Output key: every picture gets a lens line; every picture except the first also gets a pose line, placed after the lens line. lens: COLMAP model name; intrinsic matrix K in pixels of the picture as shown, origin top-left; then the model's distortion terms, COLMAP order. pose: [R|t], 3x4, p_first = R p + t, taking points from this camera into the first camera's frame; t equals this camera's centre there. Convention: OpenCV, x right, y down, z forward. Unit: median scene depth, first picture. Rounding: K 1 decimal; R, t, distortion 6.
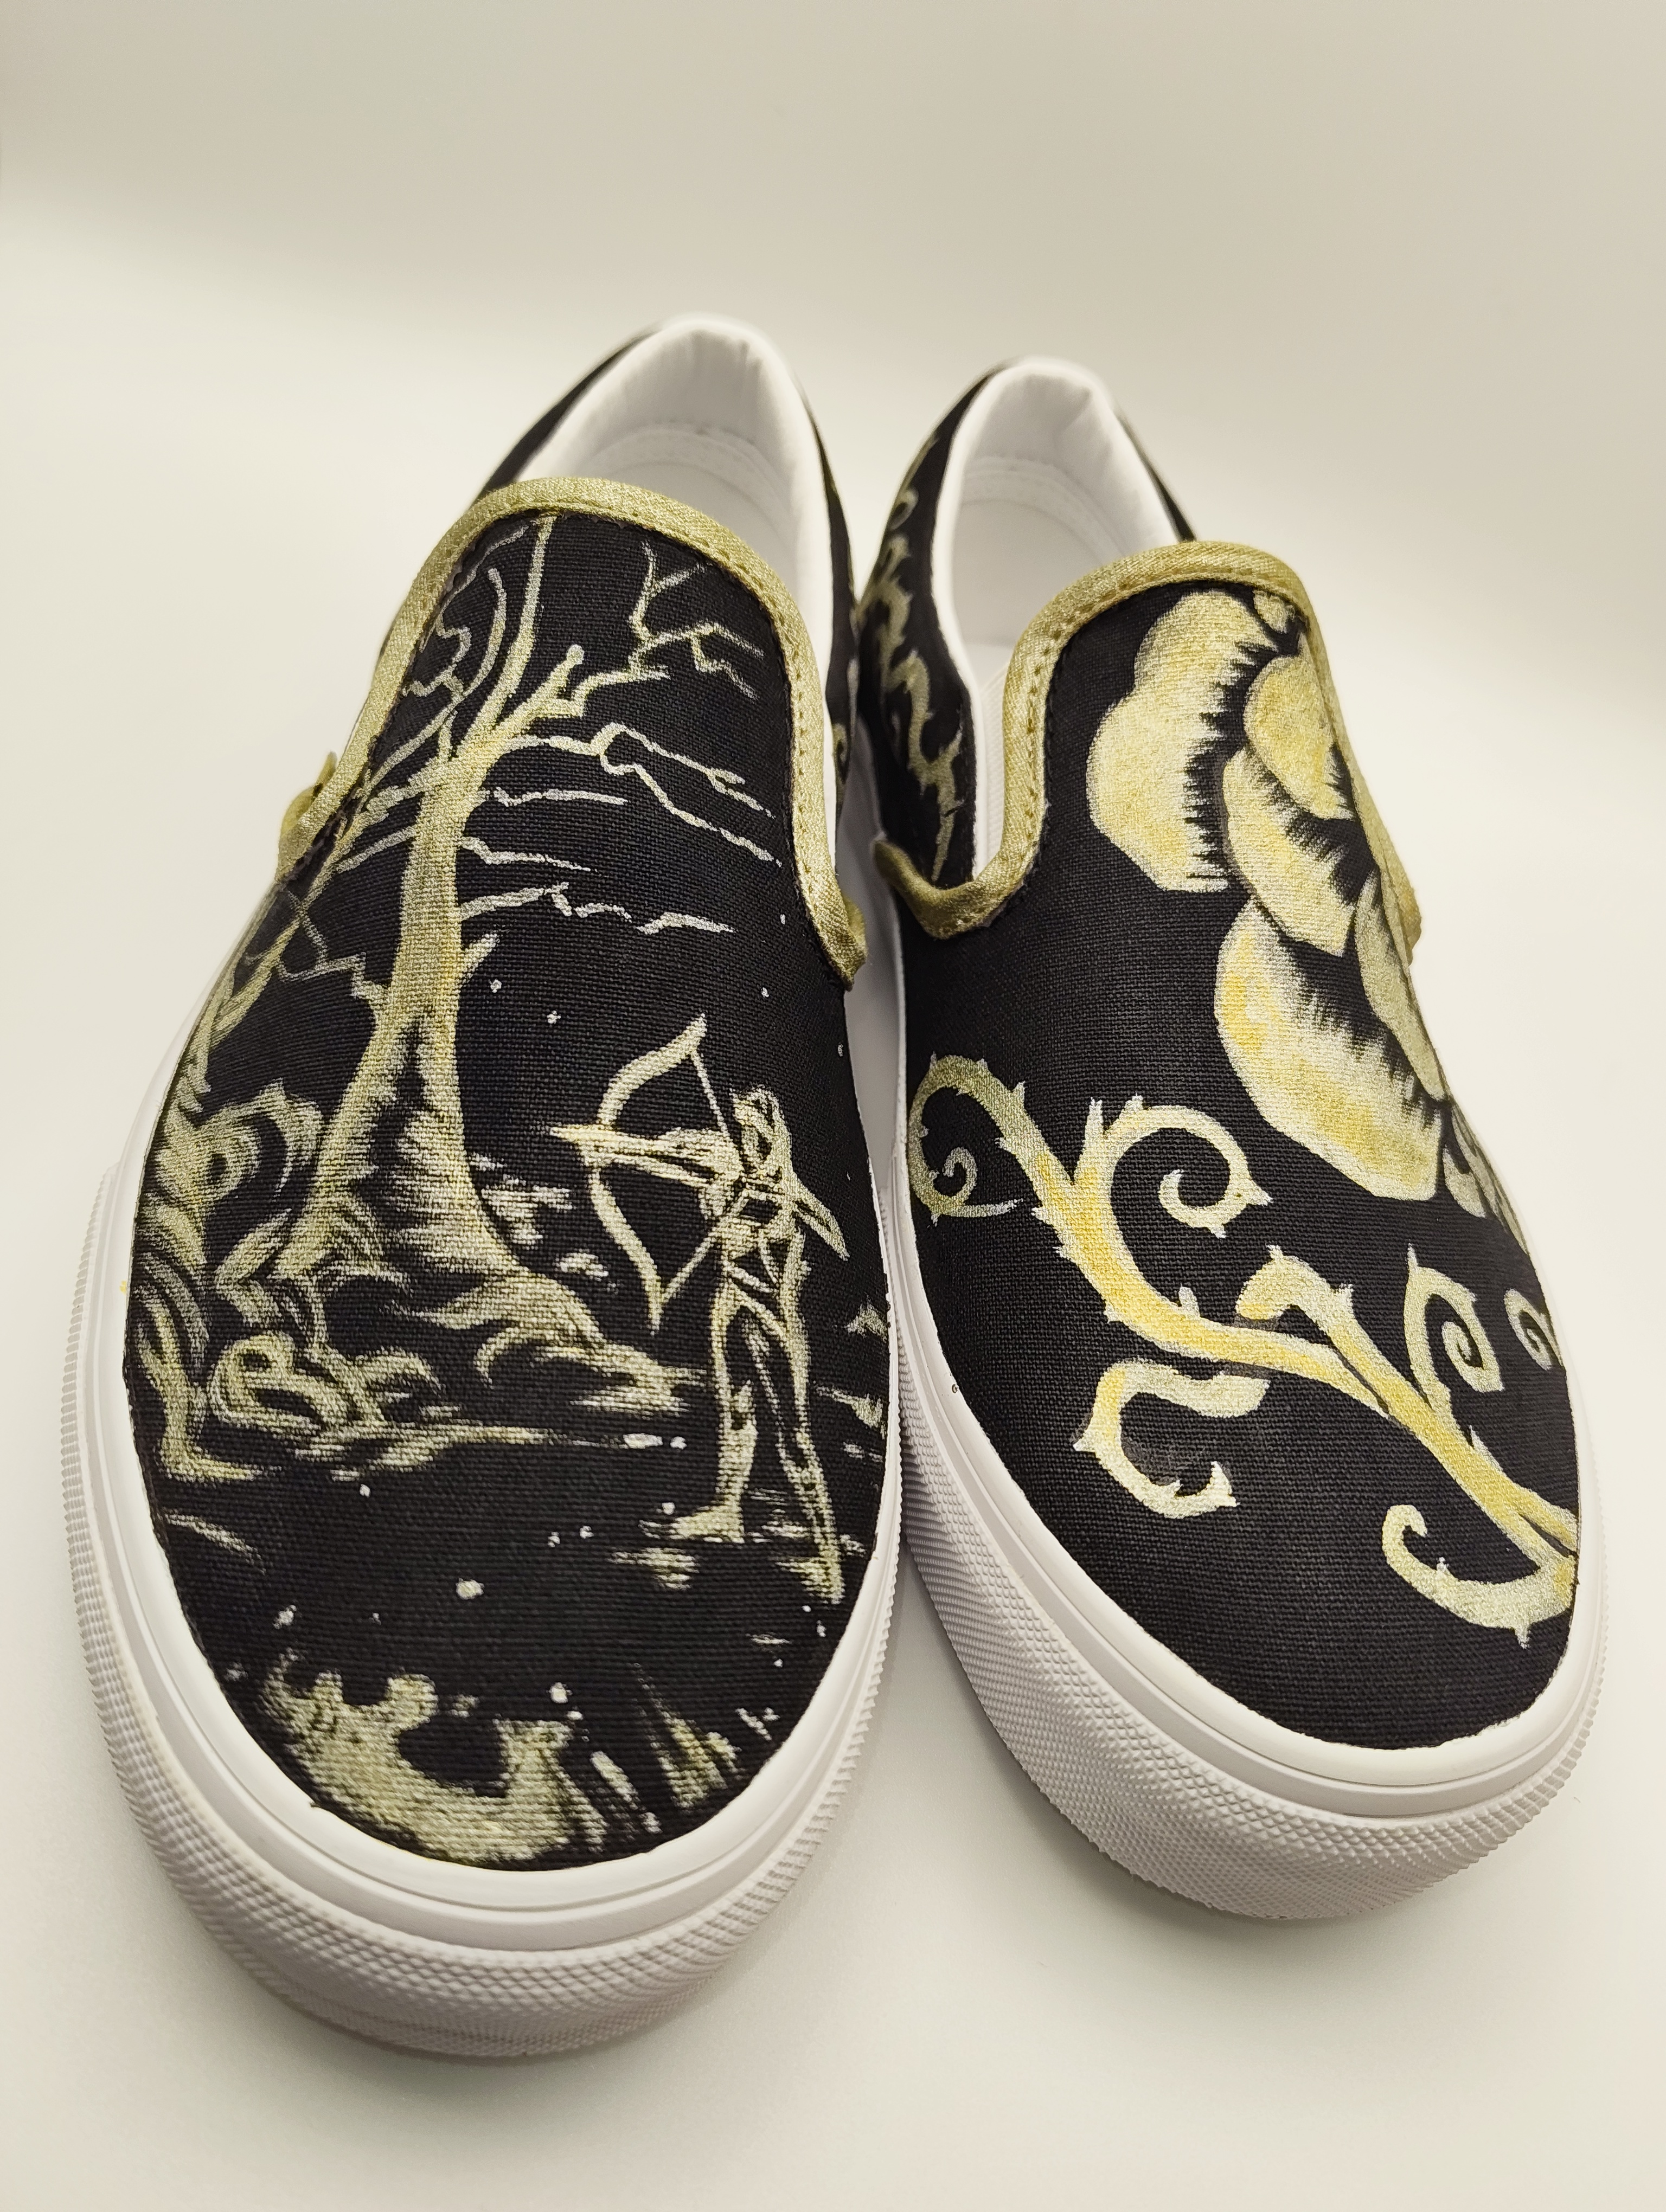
lens RADIAL K [[1695.2, 0, 833.0], [0, 1695.2, 1106.0], [0, 0, 1]] dist [-0.017956, 0.000124]
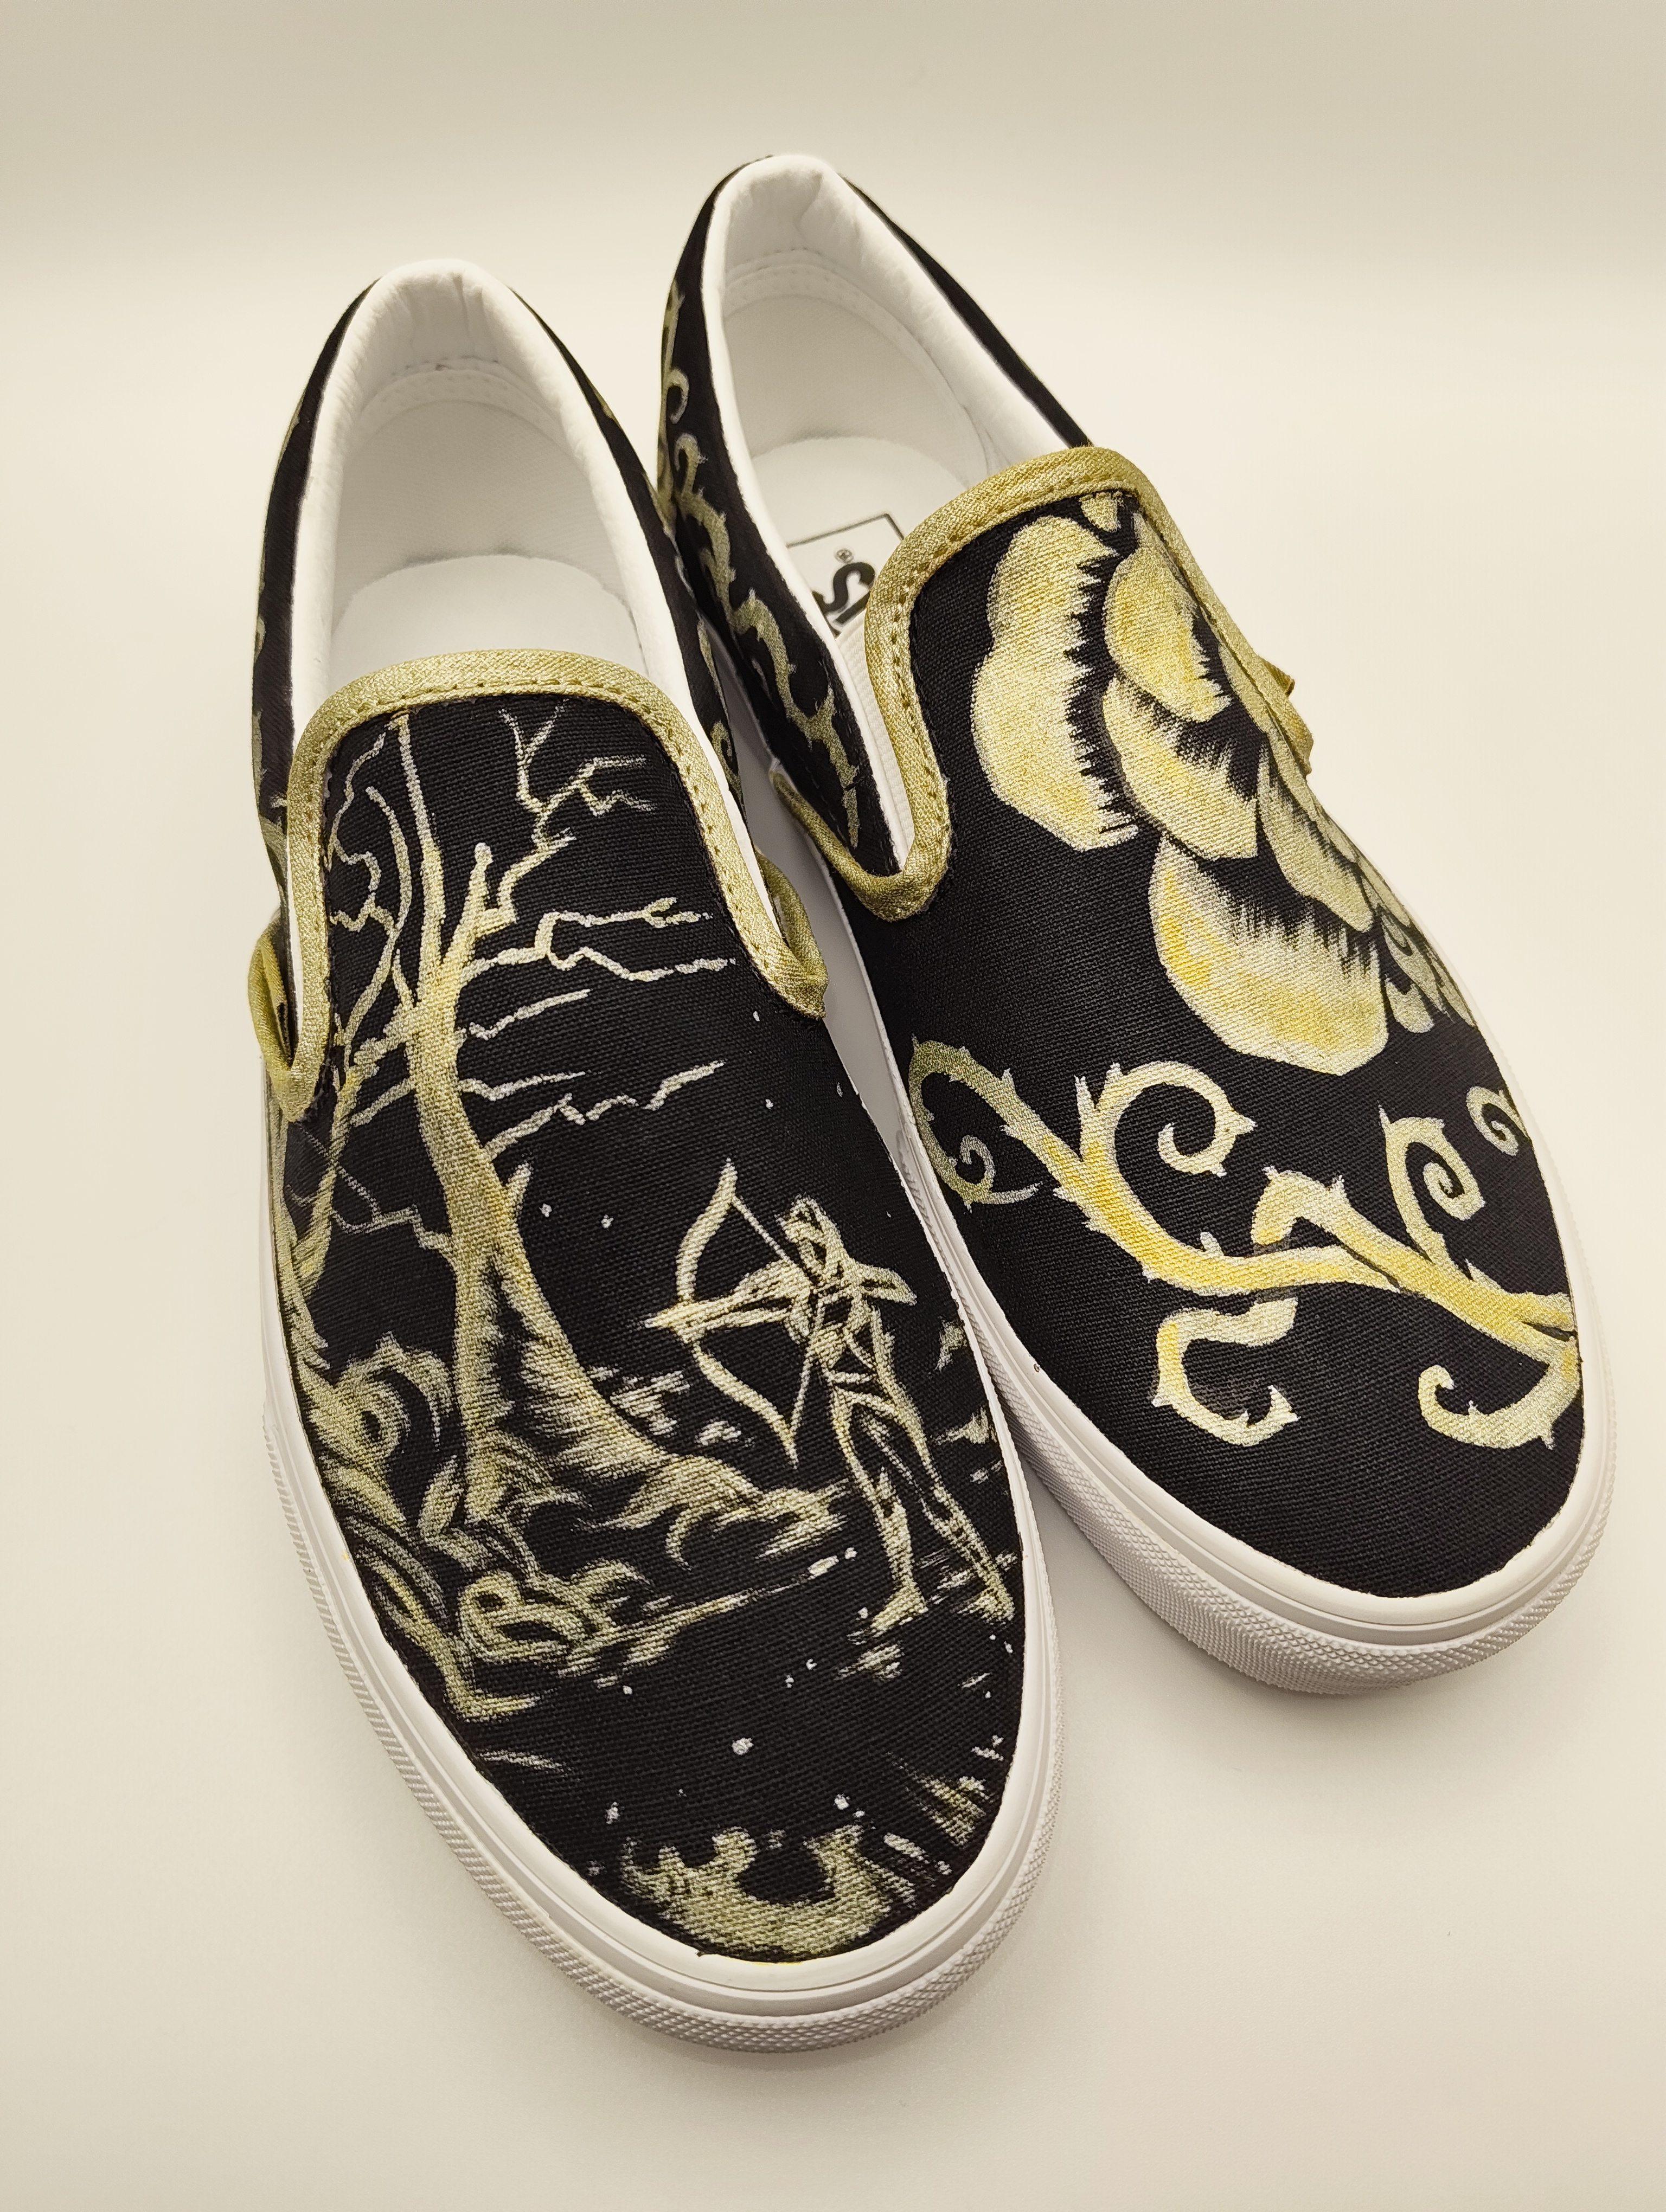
lens RADIAL K [[1695.2, 0, 833.0], [0, 1695.2, 1106.0], [0, 0, 1]] dist [-0.017956, 0.000124]
pose [[0.946156, -0.323147, -0.019095, 0.020060], [0.313204, 0.898948, 0.306261, -0.401626], [-0.081802, -0.295752, 0.951756, -0.043627]]
